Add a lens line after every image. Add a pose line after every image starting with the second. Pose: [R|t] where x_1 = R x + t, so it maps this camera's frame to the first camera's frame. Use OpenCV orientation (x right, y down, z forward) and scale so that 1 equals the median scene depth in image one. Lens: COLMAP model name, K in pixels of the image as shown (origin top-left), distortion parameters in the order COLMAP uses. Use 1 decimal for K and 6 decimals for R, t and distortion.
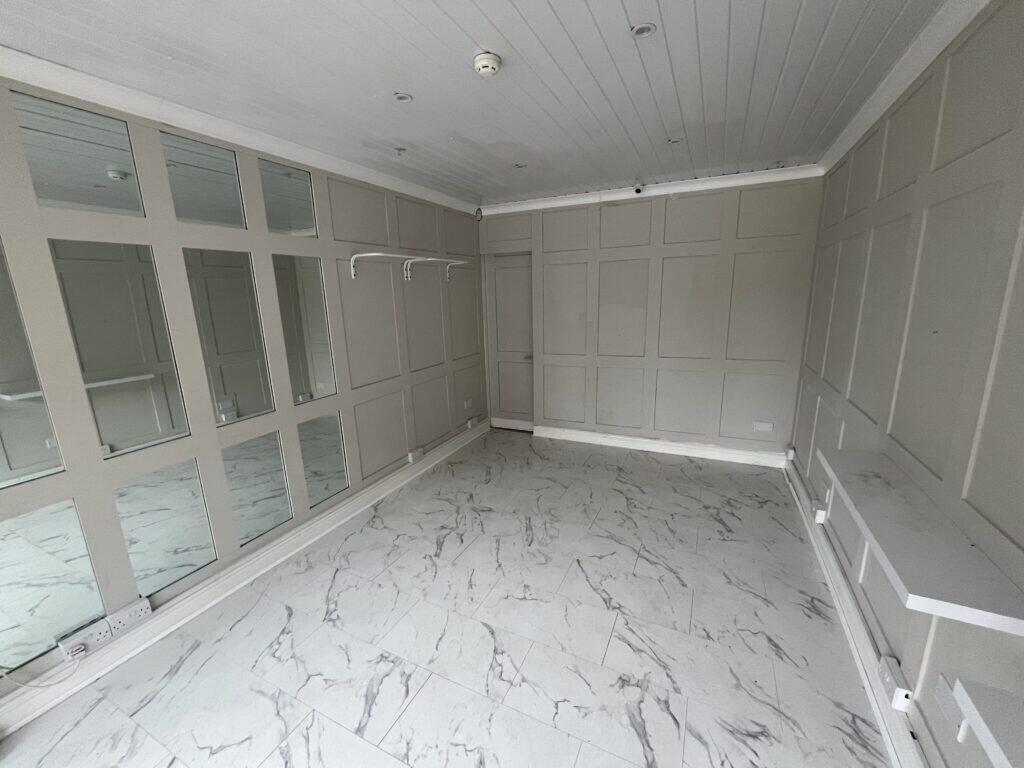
lens RADIAL K [[418.8, 0, 514.7], [0, 418.8, 383.6], [0, 0, 1]] dist [-0.001140, -0.000218]
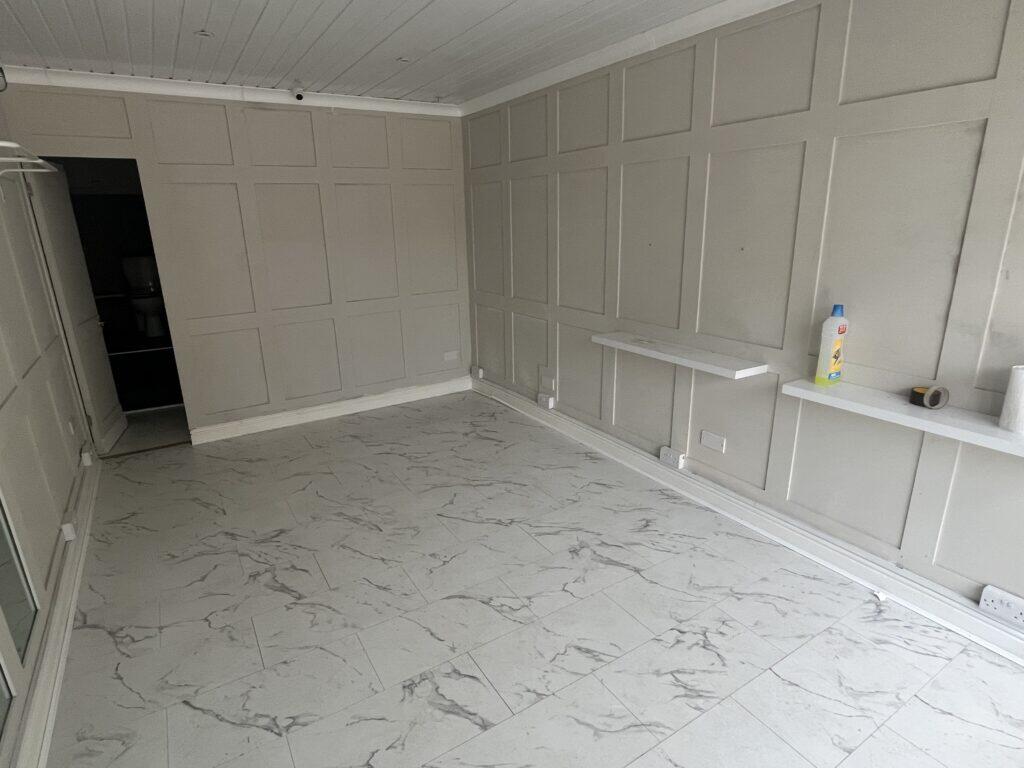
lens RADIAL K [[549.4, 0, 506.7], [0, 549.4, 385.0], [0, 0, 1]] dist [-0.000452, -0.000415]
pose [[0.539716, -0.233971, 0.808681, -0.597463], [0.188983, 0.969759, 0.154447, -0.014908], [-0.820361, 0.069470, 0.567610, 0.143177]]
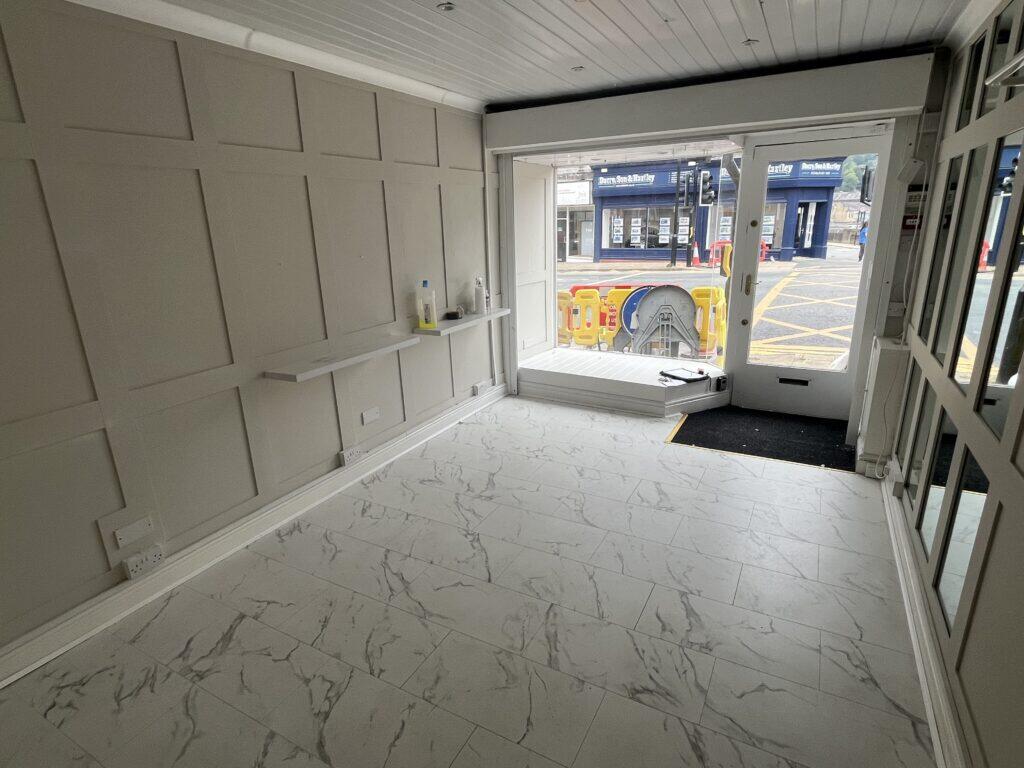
lens RADIAL K [[549.4, 0, 508.3], [0, 549.4, 386.6], [0, 0, 1]] dist [-0.000452, -0.000415]
pose [[-0.996765, 0.034569, 0.072552, 0.026844], [0.065677, 0.870667, 0.487468, -0.331045], [-0.046318, 0.490656, -0.870121, 1.482496]]
